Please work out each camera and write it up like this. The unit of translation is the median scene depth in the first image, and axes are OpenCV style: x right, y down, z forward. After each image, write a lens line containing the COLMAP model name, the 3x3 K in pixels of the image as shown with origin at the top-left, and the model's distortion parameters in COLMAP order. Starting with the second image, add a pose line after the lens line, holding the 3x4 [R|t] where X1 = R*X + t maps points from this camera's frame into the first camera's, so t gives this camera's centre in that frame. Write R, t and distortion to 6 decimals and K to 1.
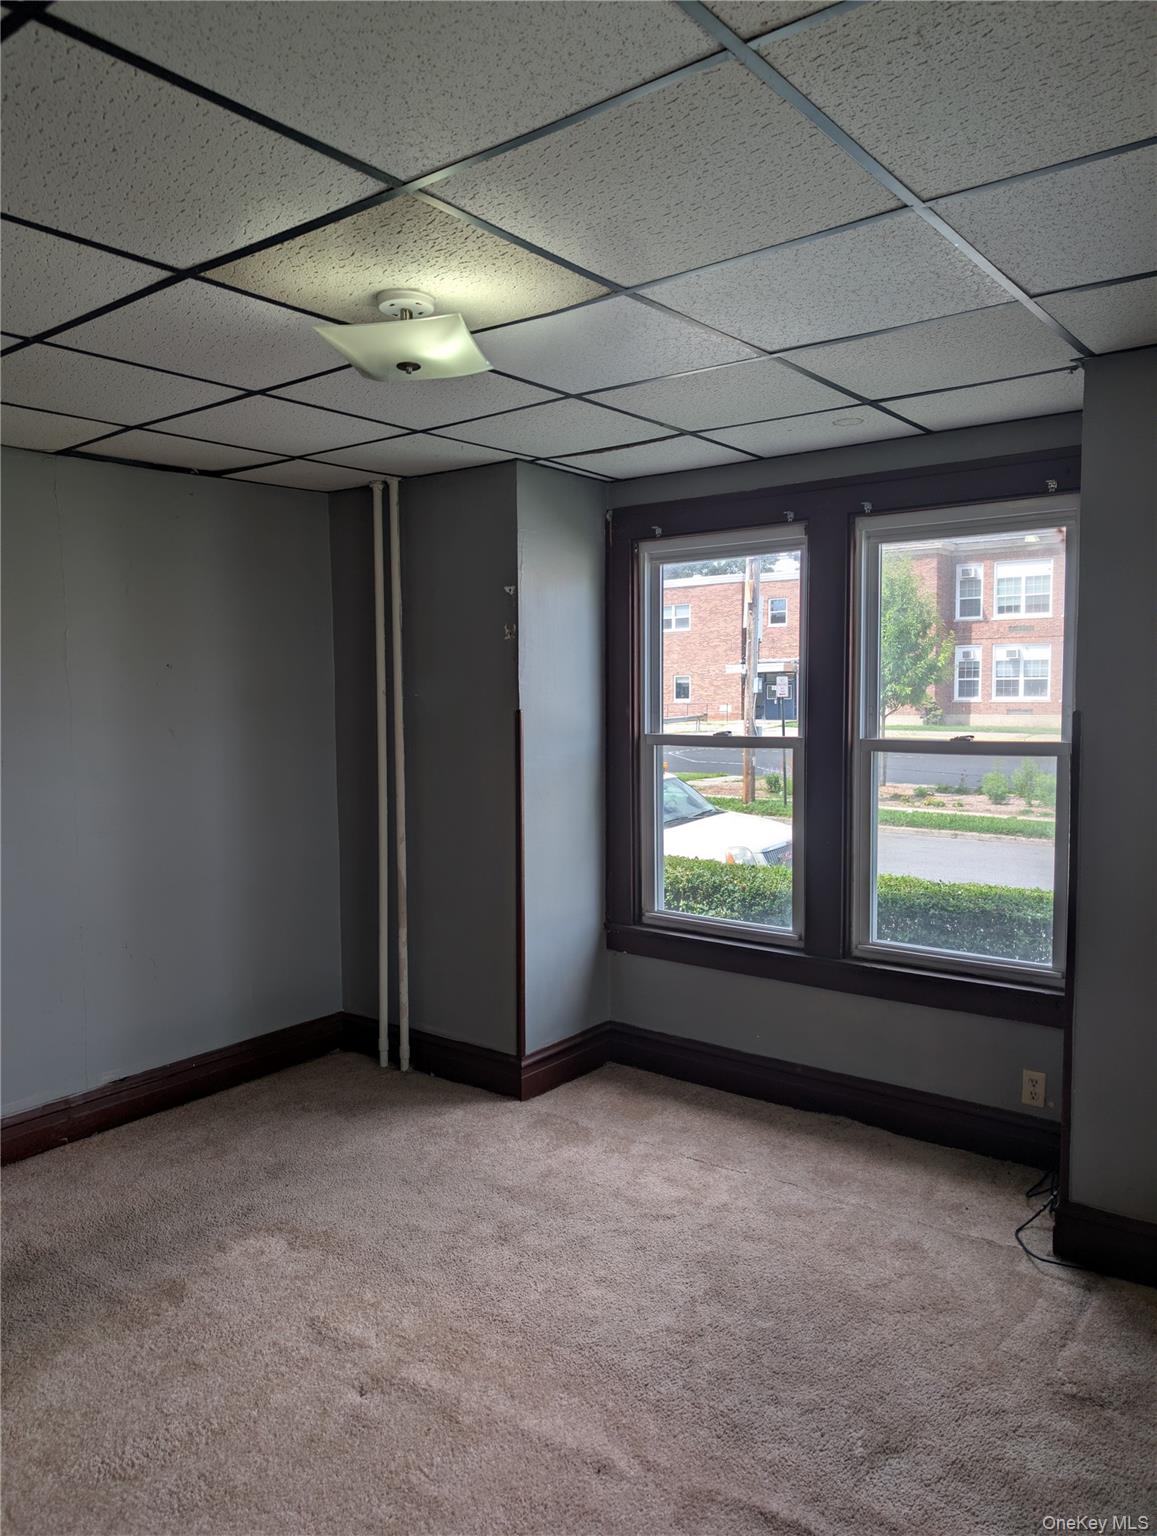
lens RADIAL K [[1108.5, 0, 560.1], [0, 1108.5, 777.0], [0, 0, 1]] dist [0.030624, -0.022308]
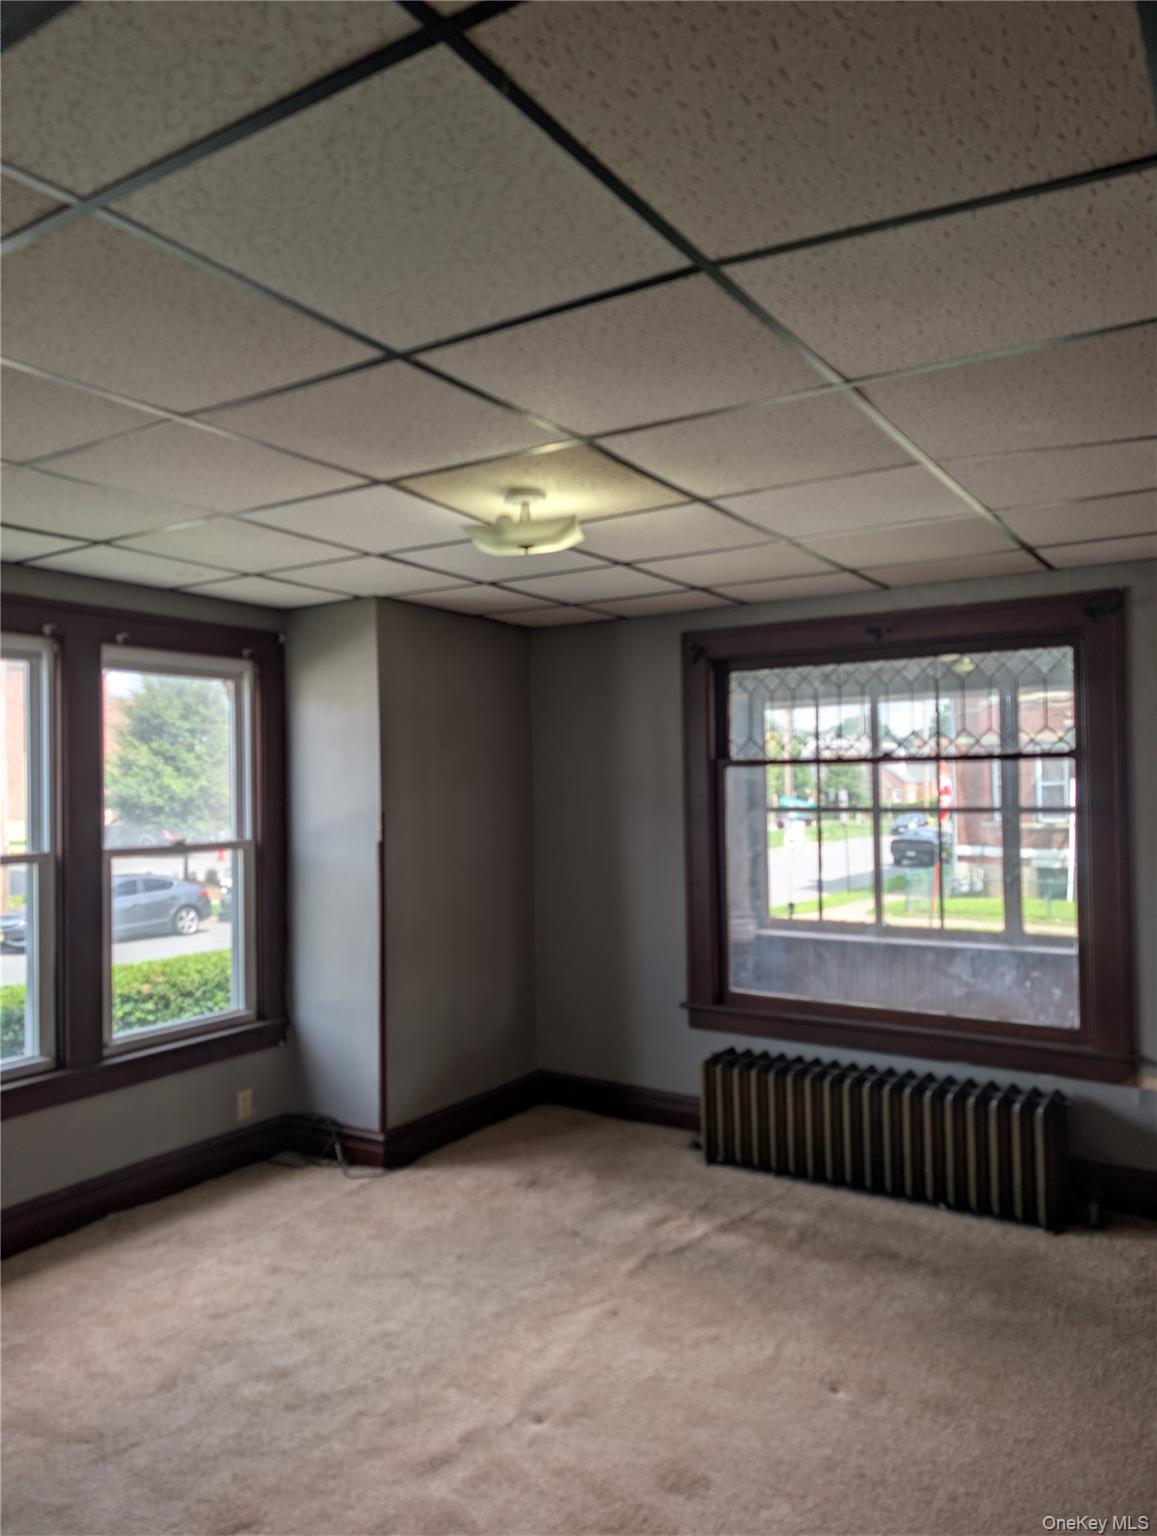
lens RADIAL K [[1108.5, 0, 560.1], [0, 1108.5, 777.0], [0, 0, 1]] dist [0.030624, -0.022308]
pose [[-0.095923, 0.022689, 0.995130, -0.979745], [0.095820, 0.995308, -0.013457, -0.052922], [-0.990766, 0.094063, -0.097647, 0.774342]]
